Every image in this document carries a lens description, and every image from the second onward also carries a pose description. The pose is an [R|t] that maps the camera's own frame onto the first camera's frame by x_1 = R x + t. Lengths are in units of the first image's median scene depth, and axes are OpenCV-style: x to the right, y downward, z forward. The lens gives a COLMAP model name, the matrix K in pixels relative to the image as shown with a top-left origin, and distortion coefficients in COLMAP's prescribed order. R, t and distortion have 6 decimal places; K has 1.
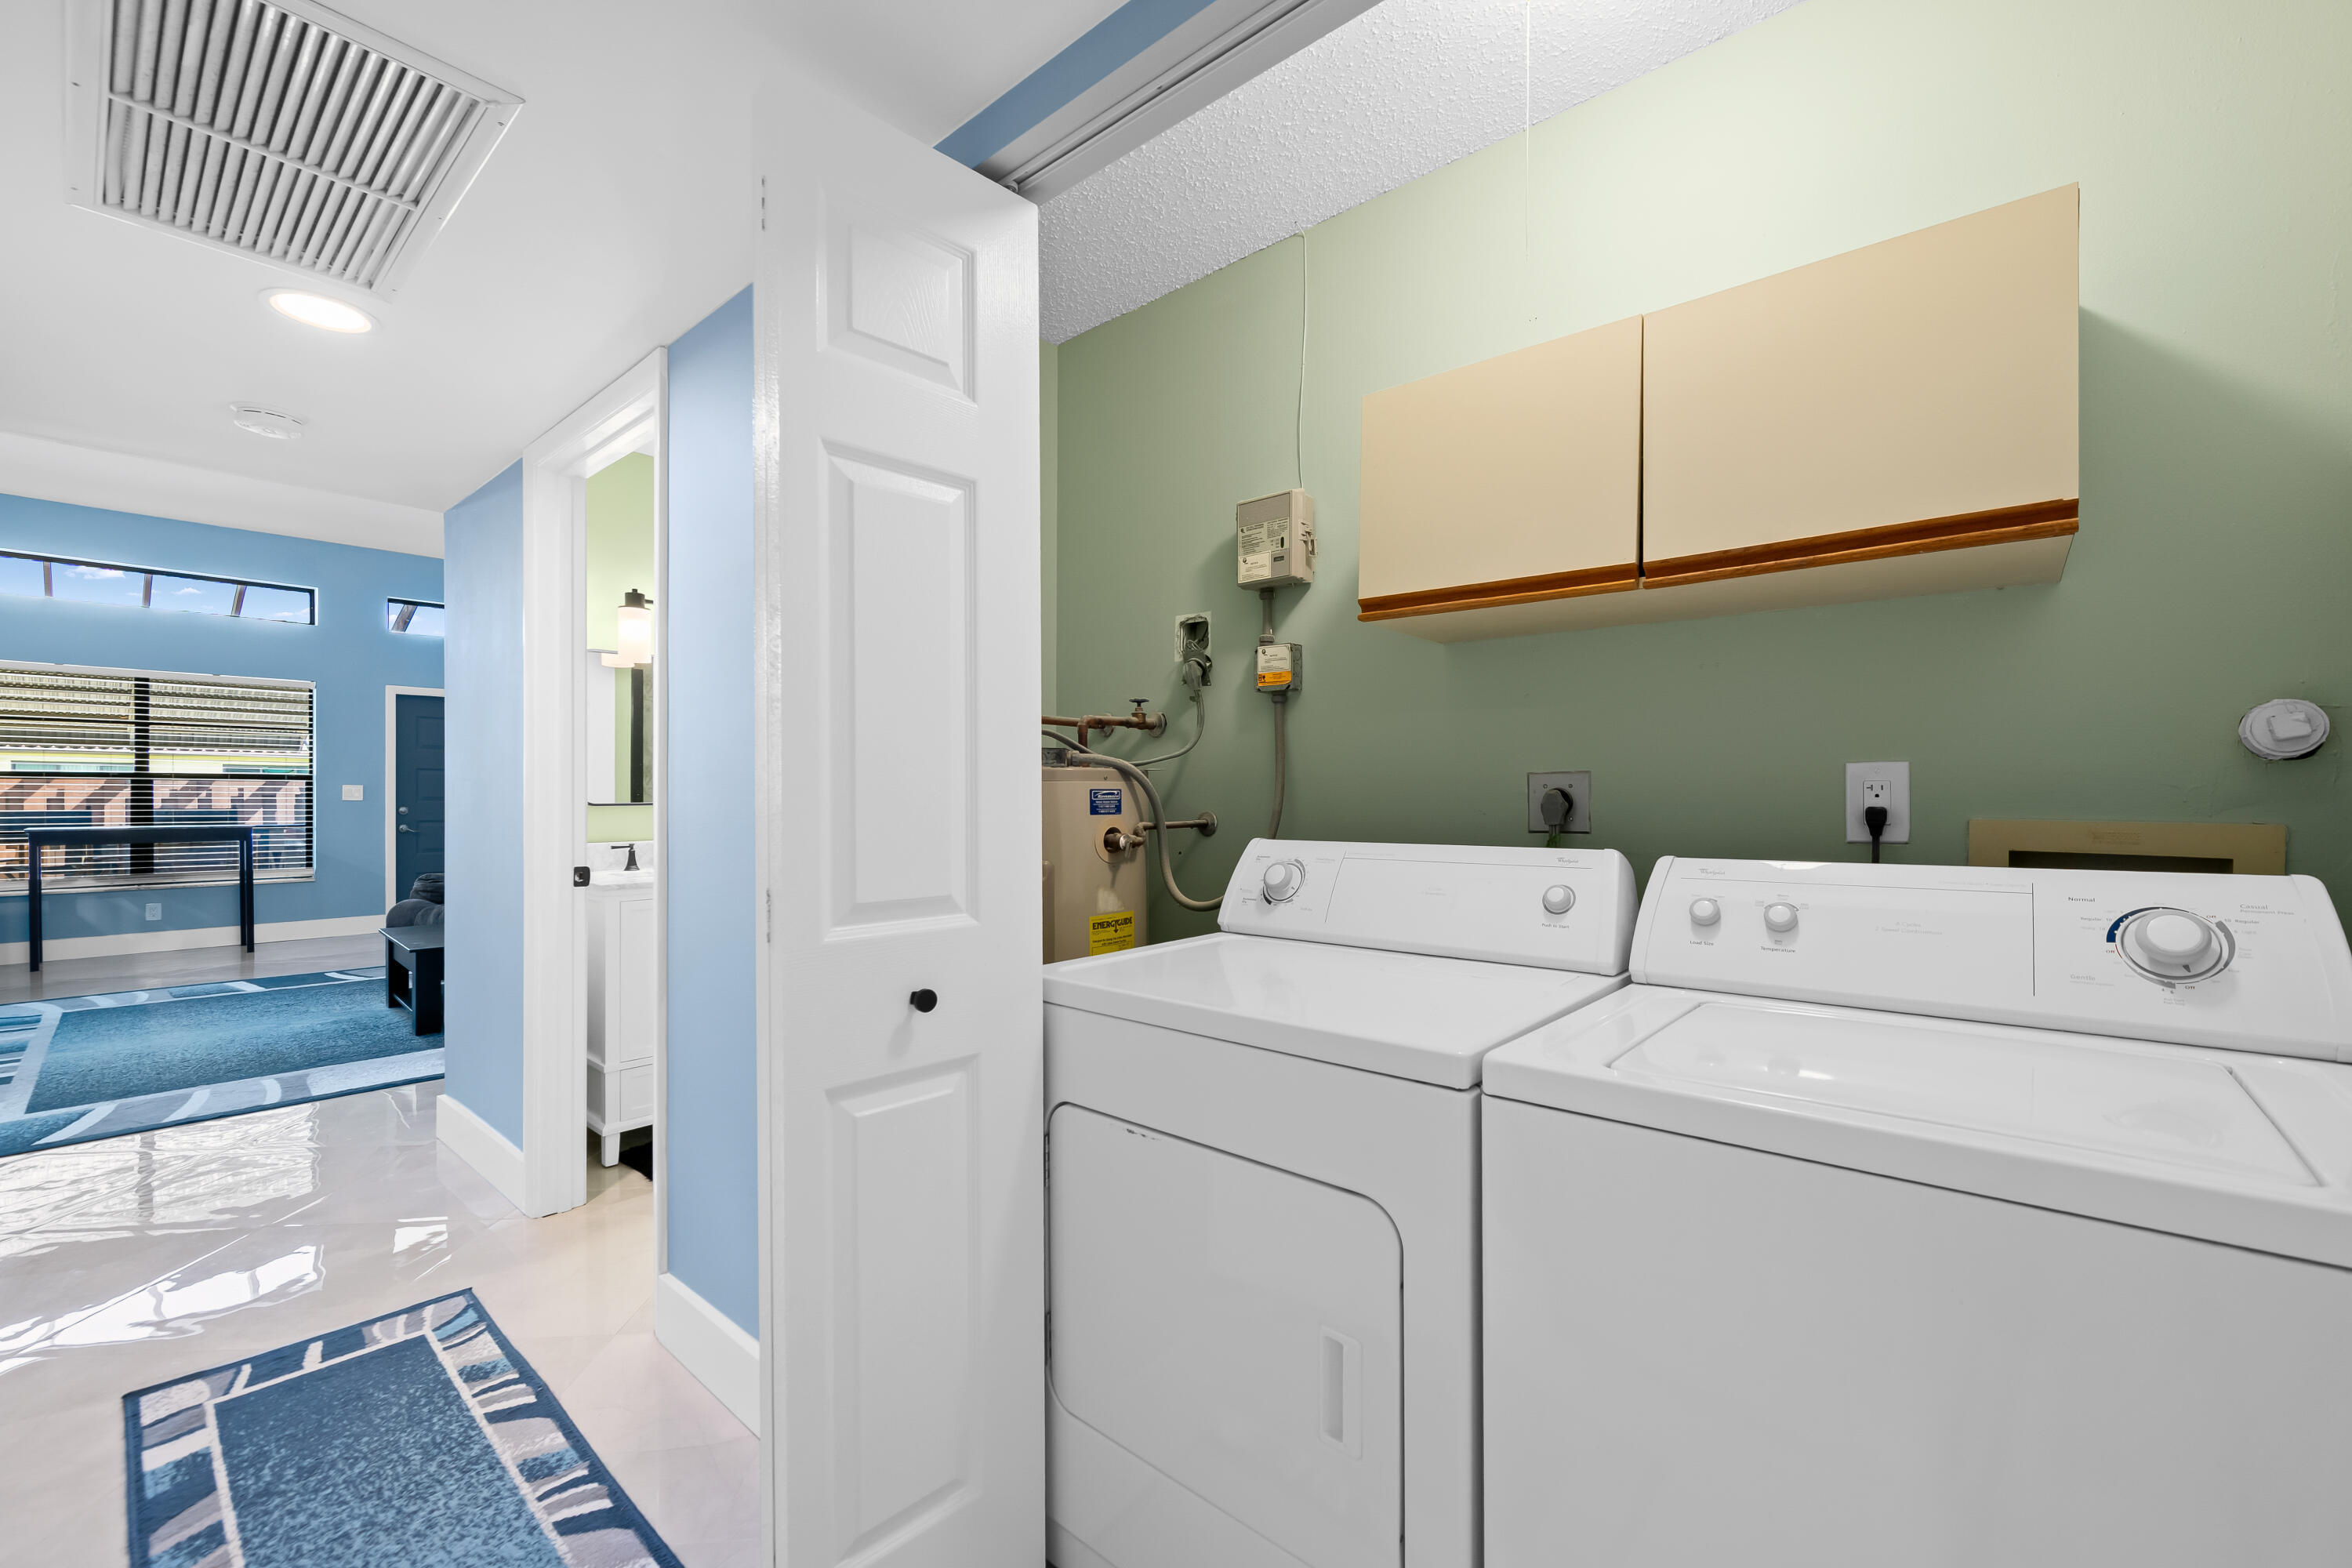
lens RADIAL K [[957.8, 0, 1166.6], [0, 957.8, 794.4], [0, 0, 1]] dist [0.004540, -0.000029]
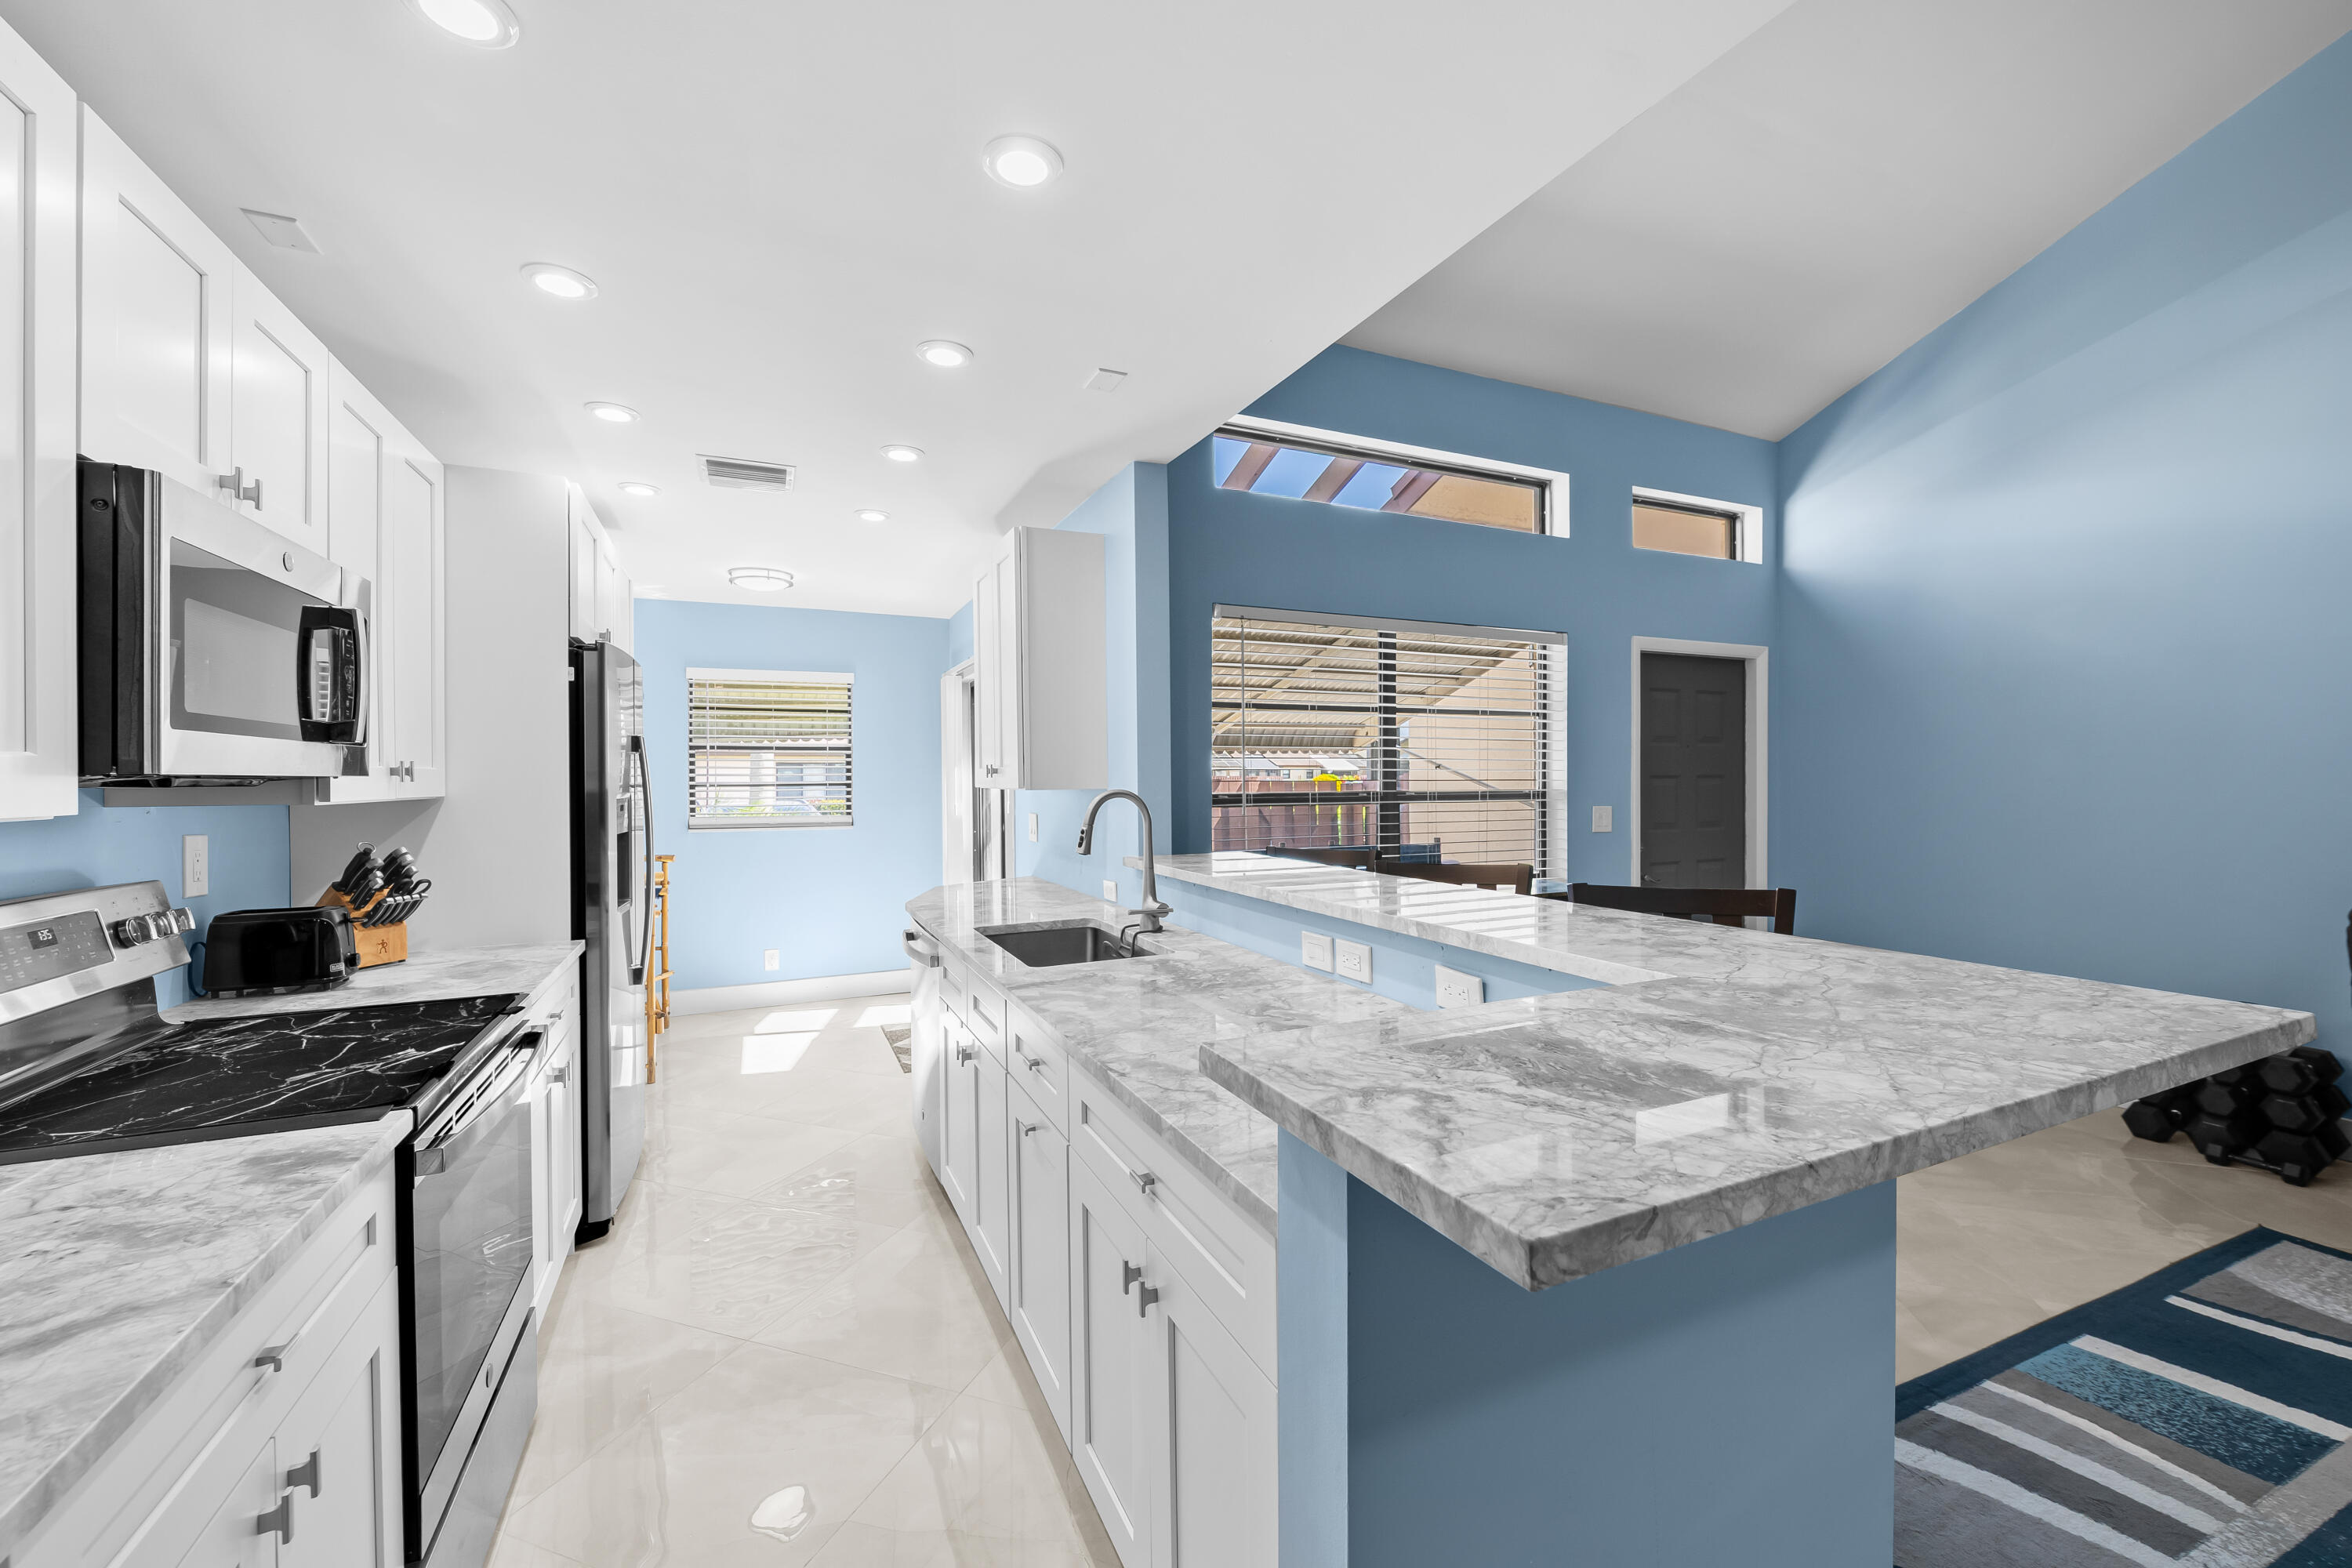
lens RADIAL K [[957.8, 0, 1186.0], [0, 957.8, 777.1], [0, 0, 1]] dist [0.004540, -0.000029]
pose [[0.911591, -0.005888, -0.411057, -0.815867], [0.005630, 0.999982, -0.001837, -0.027726], [0.411060, -0.000640, 0.911608, 0.352638]]
